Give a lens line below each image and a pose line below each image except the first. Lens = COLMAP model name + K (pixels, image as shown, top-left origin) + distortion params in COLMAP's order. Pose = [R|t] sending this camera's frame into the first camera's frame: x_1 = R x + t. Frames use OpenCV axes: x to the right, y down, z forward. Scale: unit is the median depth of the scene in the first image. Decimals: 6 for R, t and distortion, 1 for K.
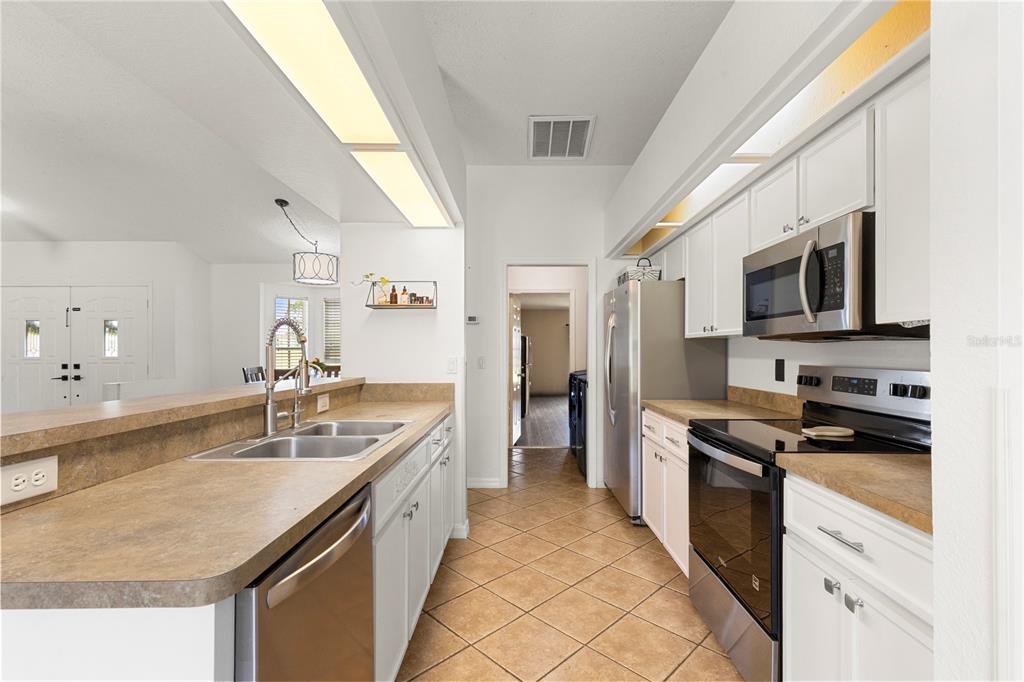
lens RADIAL K [[459.2, 0, 519.3], [0, 459.2, 347.7], [0, 0, 1]] dist [0.010885, -0.000553]
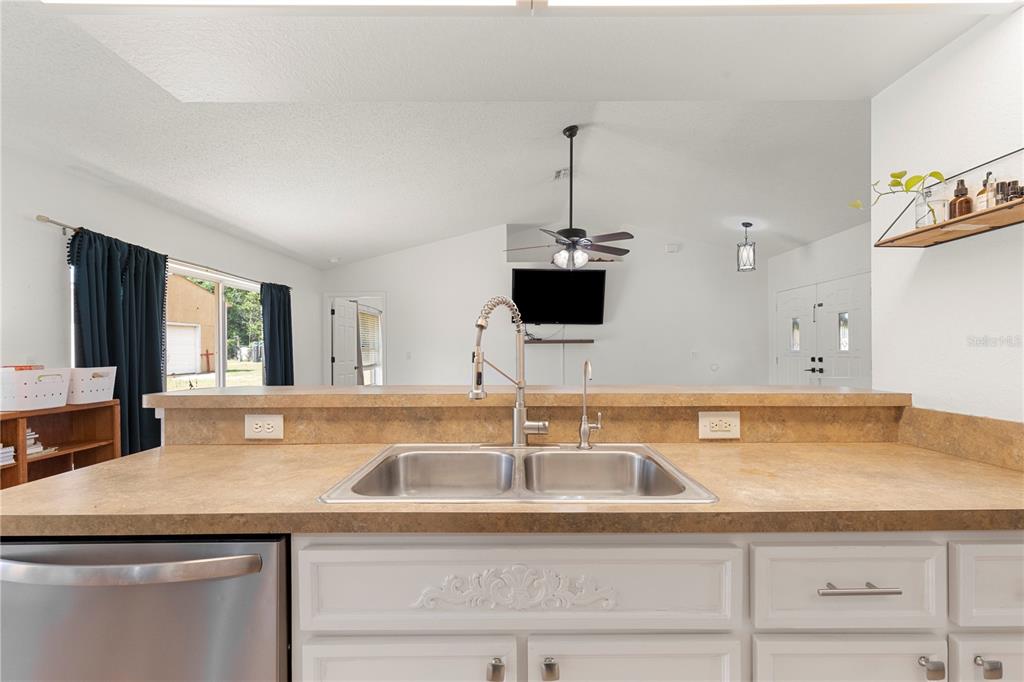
lens RADIAL K [[459.2, 0, 527.3], [0, 459.2, 347.2], [0, 0, 1]] dist [0.010885, -0.000553]
pose [[0.011120, -0.000789, -0.999938, 0.142569], [0.009820, 0.999952, -0.000679, 0.012437], [0.999890, -0.009812, 0.011127, 0.600013]]
